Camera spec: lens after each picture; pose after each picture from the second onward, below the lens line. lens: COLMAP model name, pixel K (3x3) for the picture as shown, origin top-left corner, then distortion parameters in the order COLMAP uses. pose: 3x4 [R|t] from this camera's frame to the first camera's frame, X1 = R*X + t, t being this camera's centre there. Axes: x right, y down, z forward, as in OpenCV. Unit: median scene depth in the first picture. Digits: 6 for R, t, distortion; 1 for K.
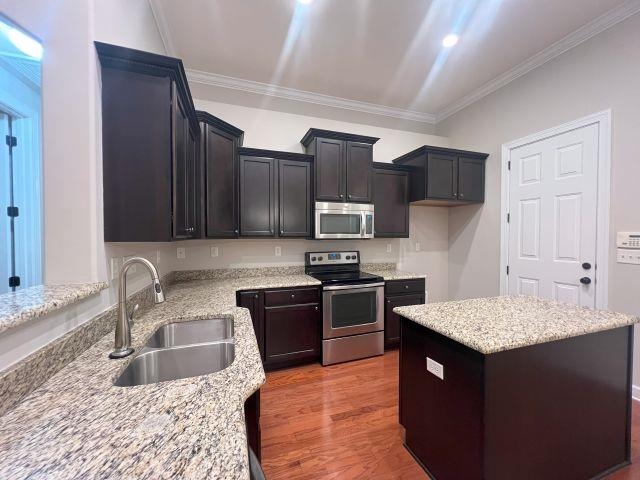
lens RADIAL K [[257.4, 0, 318.9], [0, 257.4, 239.6], [0, 0, 1]] dist [0.001570, -0.000371]
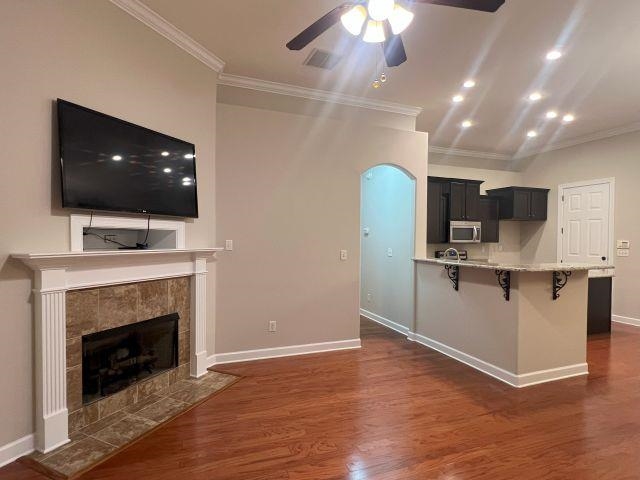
lens RADIAL K [[346.2, 0, 318.1], [0, 346.2, 243.2], [0, 0, 1]] dist [0.004276, -0.001652]
pose [[0.999199, 0.006294, 0.039523, -0.962473], [-0.006413, 0.999975, 0.002891, -0.000868], [-0.039504, -0.003142, 0.999214, -1.220965]]
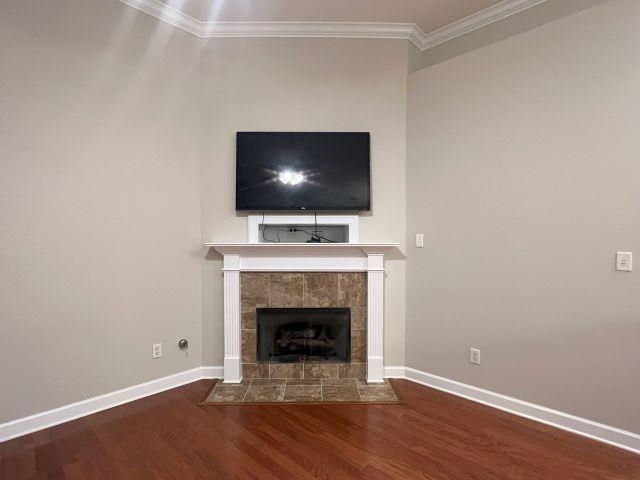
lens RADIAL K [[346.2, 0, 317.4], [0, 346.2, 242.5], [0, 0, 1]] dist [0.004276, -0.001652]
pose [[0.458882, 0.010927, -0.888430, -0.419425], [-0.010968, 0.999918, 0.006633, 0.015133], [0.888430, 0.006701, 0.458964, -0.666792]]
